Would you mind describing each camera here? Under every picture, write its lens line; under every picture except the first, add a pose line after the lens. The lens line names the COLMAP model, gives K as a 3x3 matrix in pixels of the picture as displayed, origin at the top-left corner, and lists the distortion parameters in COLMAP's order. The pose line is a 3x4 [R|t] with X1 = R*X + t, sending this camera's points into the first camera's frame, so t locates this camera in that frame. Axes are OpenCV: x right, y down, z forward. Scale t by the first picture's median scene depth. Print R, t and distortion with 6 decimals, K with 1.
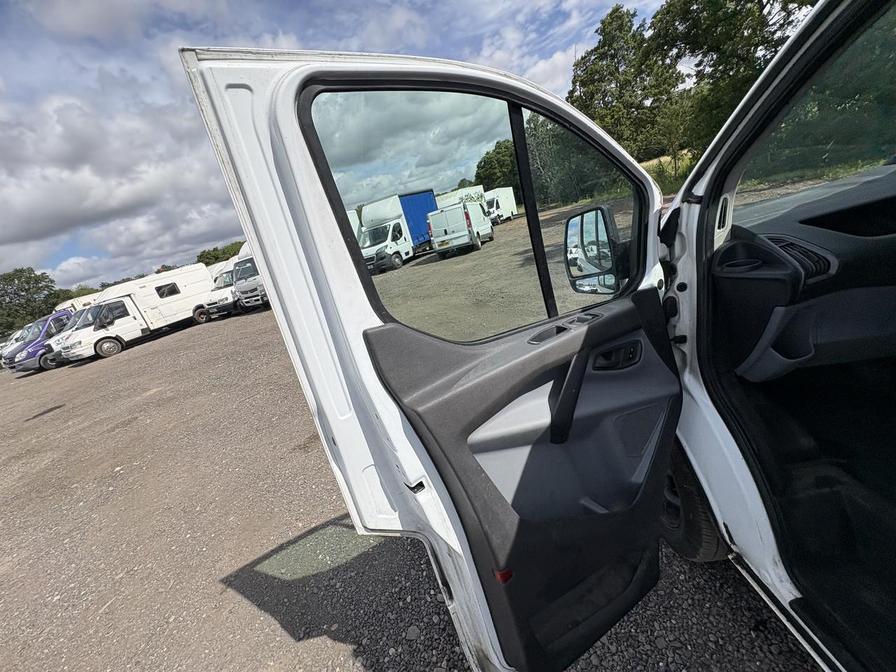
lens RADIAL K [[358.4, 0, 448.0], [0, 358.4, 336.0], [0, 0, 1]] dist [0.005663, 0.000539]
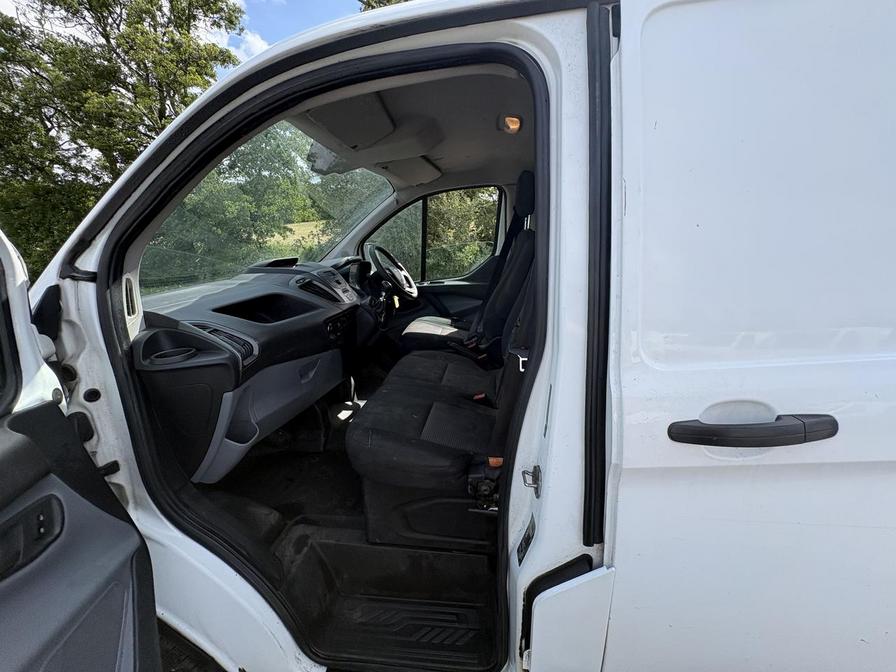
lens RADIAL K [[358.4, 0, 448.0], [0, 358.4, 336.0], [0, 0, 1]] dist [0.005663, 0.000539]
pose [[0.120215, -0.015052, 0.992634, 0.047695], [0.308602, 0.950914, -0.022955, -0.018709], [-0.943564, 0.309088, 0.118959, 0.255466]]
